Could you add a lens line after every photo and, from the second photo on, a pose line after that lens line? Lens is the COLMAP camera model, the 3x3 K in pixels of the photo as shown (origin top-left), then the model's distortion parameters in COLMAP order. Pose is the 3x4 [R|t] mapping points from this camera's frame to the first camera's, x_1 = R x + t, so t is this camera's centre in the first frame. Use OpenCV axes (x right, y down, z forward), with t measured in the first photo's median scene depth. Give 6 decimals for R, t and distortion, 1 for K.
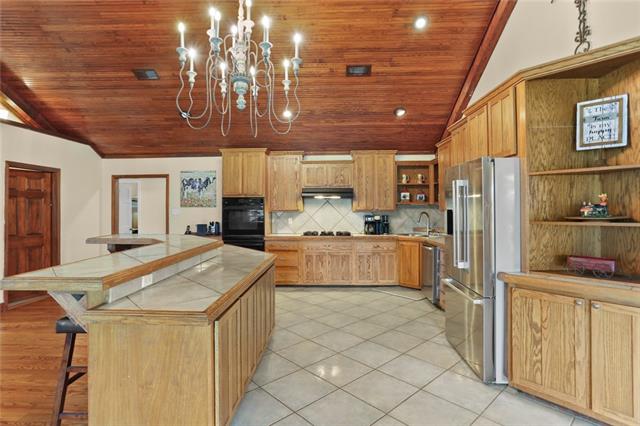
lens RADIAL K [[333.2, 0, 327.9], [0, 333.2, 202.5], [0, 0, 1]] dist [-0.003411, 0.001953]
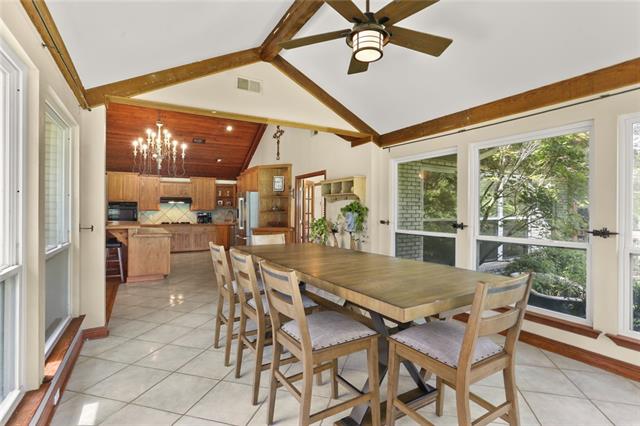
lens RADIAL K [[314.9, 0, 319.0], [0, 314.9, 208.1], [0, 0, 1]] dist [-0.034589, -0.000243]
pose [[0.856127, 0.009385, 0.516680, -0.209188], [-0.010667, 0.999943, -0.000489, 0.007179], [-0.516655, -0.005093, 0.856179, -0.812651]]
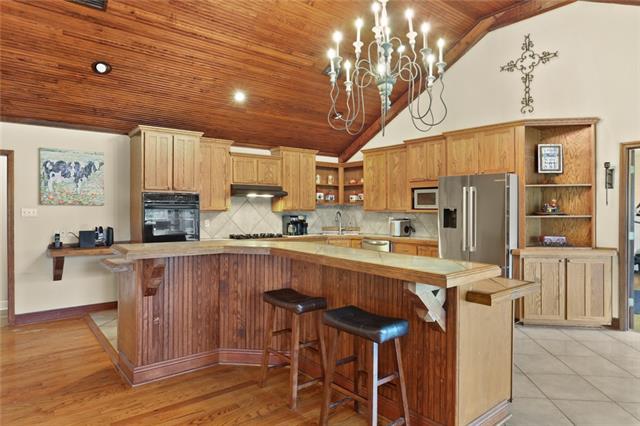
lens RADIAL K [[385.6, 0, 322.0], [0, 385.6, 206.0], [0, 0, 1]] dist [0.003220, 0.000536]
pose [[0.751951, 0.006915, 0.659182, -0.554943], [-0.012362, 0.999917, 0.003613, 0.006634], [-0.659103, -0.010865, 0.751974, 0.107748]]
